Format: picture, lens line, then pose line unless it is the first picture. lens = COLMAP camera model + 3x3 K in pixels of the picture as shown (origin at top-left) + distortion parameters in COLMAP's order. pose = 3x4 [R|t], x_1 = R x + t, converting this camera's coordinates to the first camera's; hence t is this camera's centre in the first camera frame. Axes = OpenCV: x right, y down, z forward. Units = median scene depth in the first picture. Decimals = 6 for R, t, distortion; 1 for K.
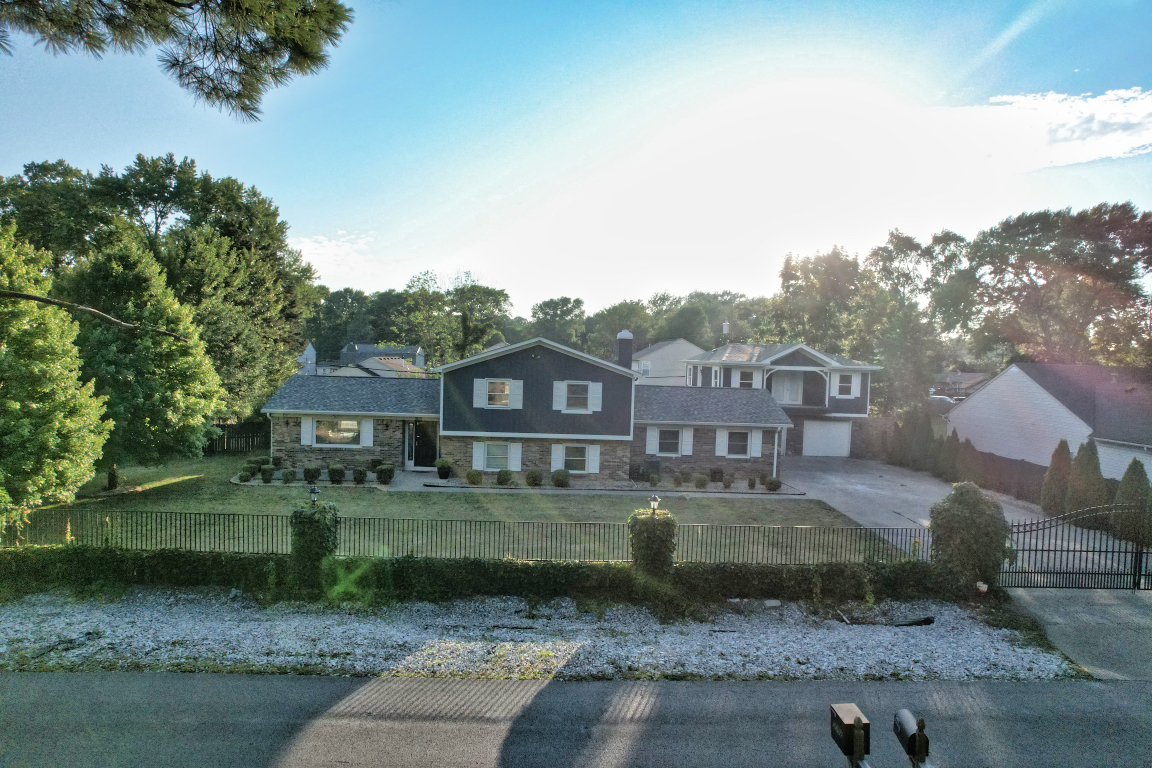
lens RADIAL K [[731.1, 0, 574.1], [0, 731.1, 395.0], [0, 0, 1]] dist [-0.079498, 0.071741]
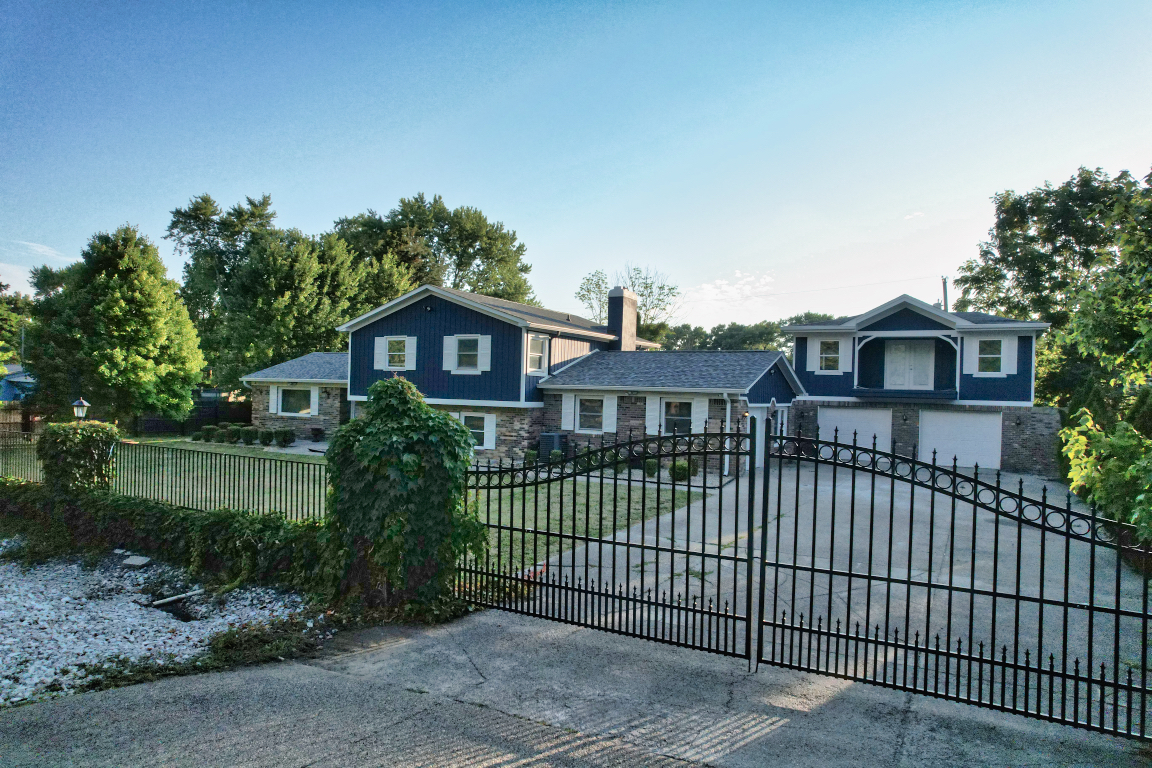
lens RADIAL K [[731.1, 0, 574.1], [0, 731.1, 395.0], [0, 0, 1]] dist [-0.079498, 0.071741]
pose [[0.851466, -0.006188, -0.524372, 0.512630], [-0.028306, 0.997930, -0.057739, 0.088274], [0.523645, 0.064006, 0.849529, 0.348616]]
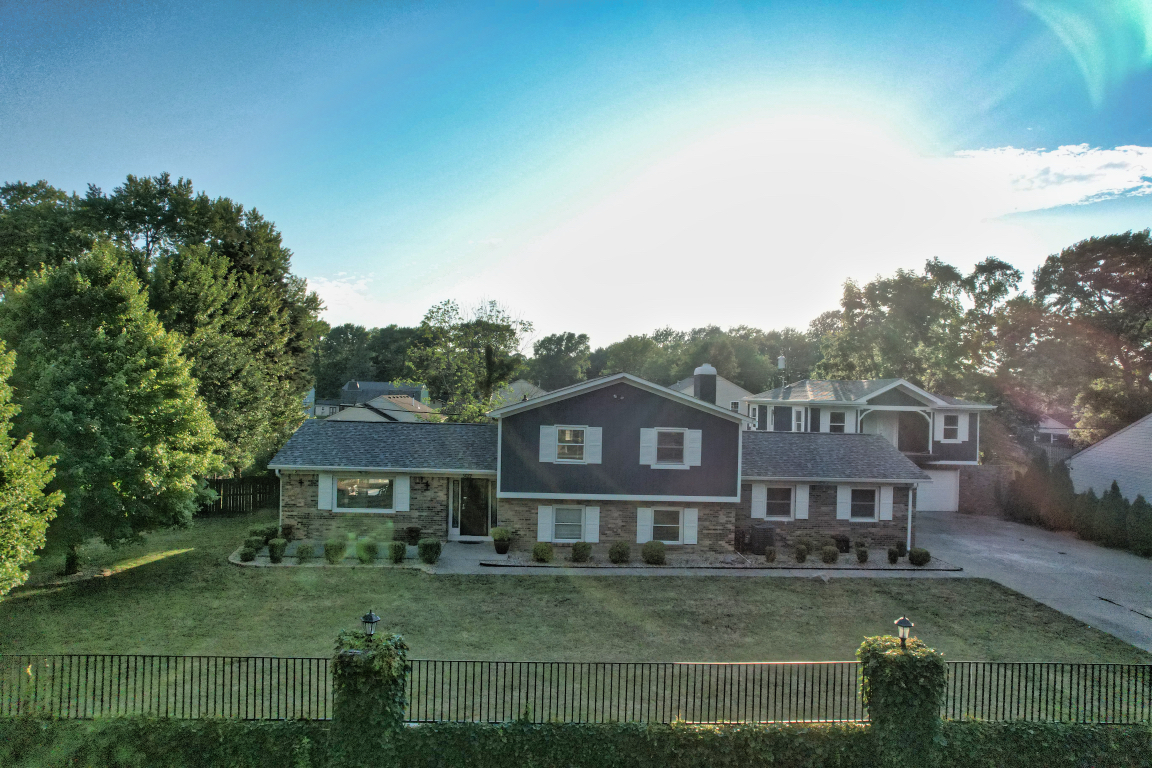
lens RADIAL K [[731.1, 0, 574.1], [0, 731.1, 395.0], [0, 0, 1]] dist [-0.079498, 0.071741]
pose [[0.999959, -0.003784, 0.008230, -0.101477], [0.004190, 0.998741, -0.049990, -0.014938], [-0.008031, 0.050022, 0.998716, 0.198959]]
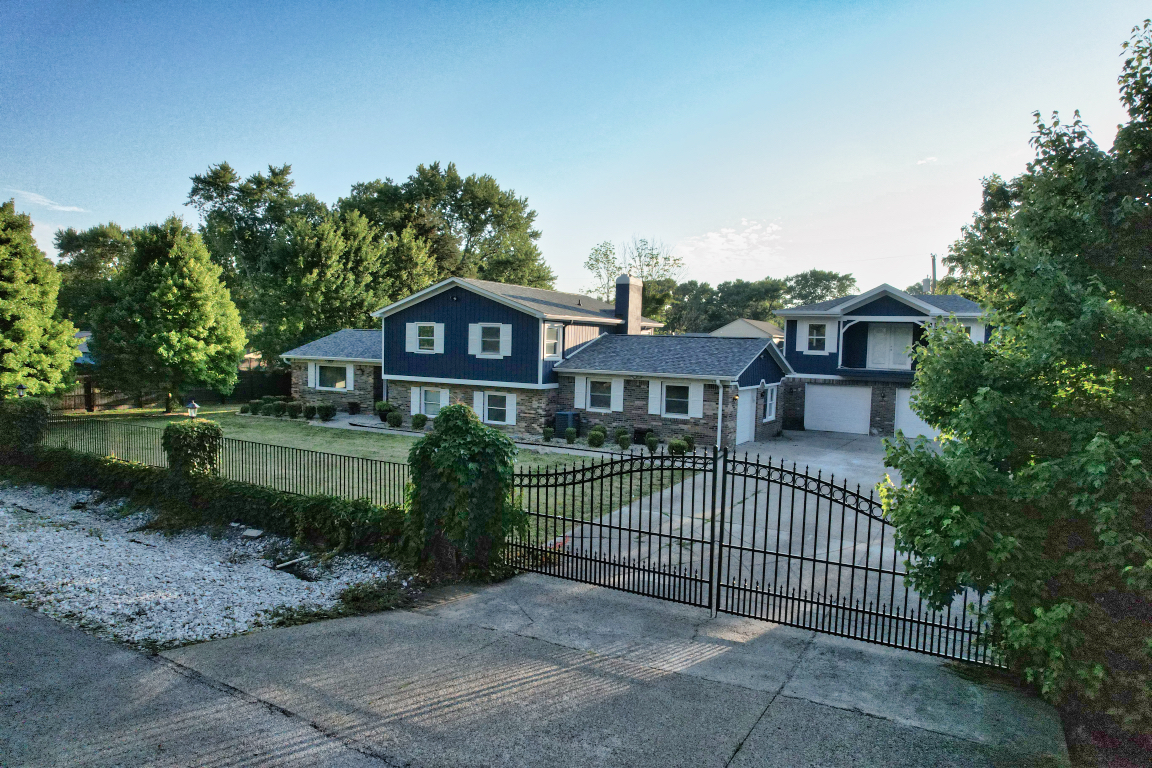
lens RADIAL K [[731.1, 0, 574.1], [0, 731.1, 395.0], [0, 0, 1]] dist [-0.079498, 0.071741]
pose [[0.846367, 0.029645, -0.531774, 0.560296], [-0.029200, 0.999531, 0.009246, 0.057245], [0.531799, 0.007703, 0.846836, 0.259580]]
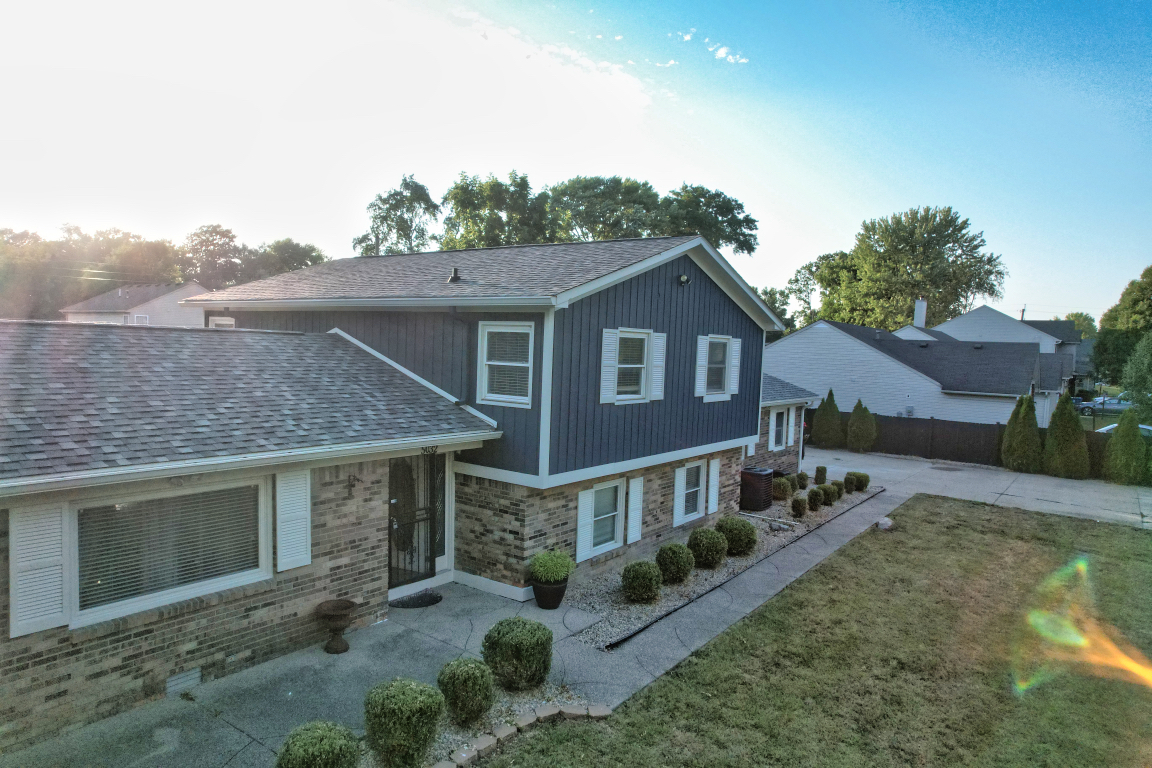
lens RADIAL K [[731.1, 0, 574.1], [0, 731.1, 395.0], [0, 0, 1]] dist [-0.079498, 0.071741]
pose [[0.631324, -0.061667, 0.773064, -0.421091], [0.023366, 0.997893, 0.060520, -0.010989], [-0.775167, -0.020144, 0.631435, 0.724608]]
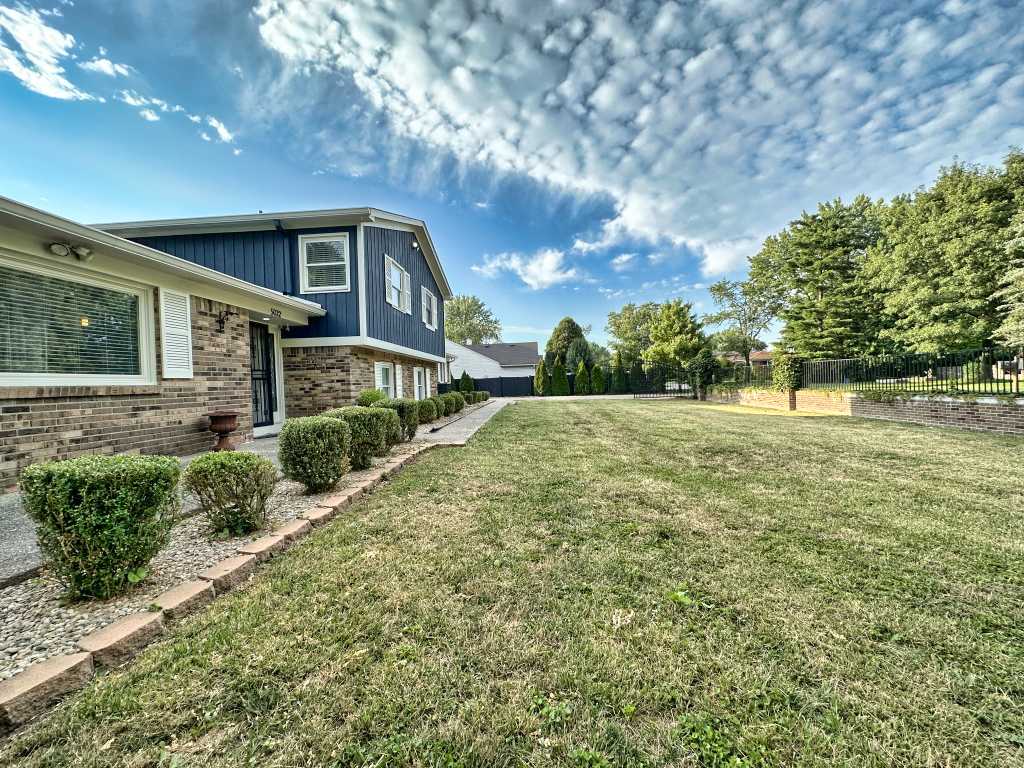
lens RADIAL K [[407.4, 0, 512.0], [0, 407.4, 384.0], [0, 0, 1]] dist [0.000894, 0.000237]
pose [[0.098722, -0.037362, 0.994413, -0.439346], [0.088017, 0.995706, 0.028673, 0.079357], [-0.991215, 0.084695, 0.101587, 0.821399]]
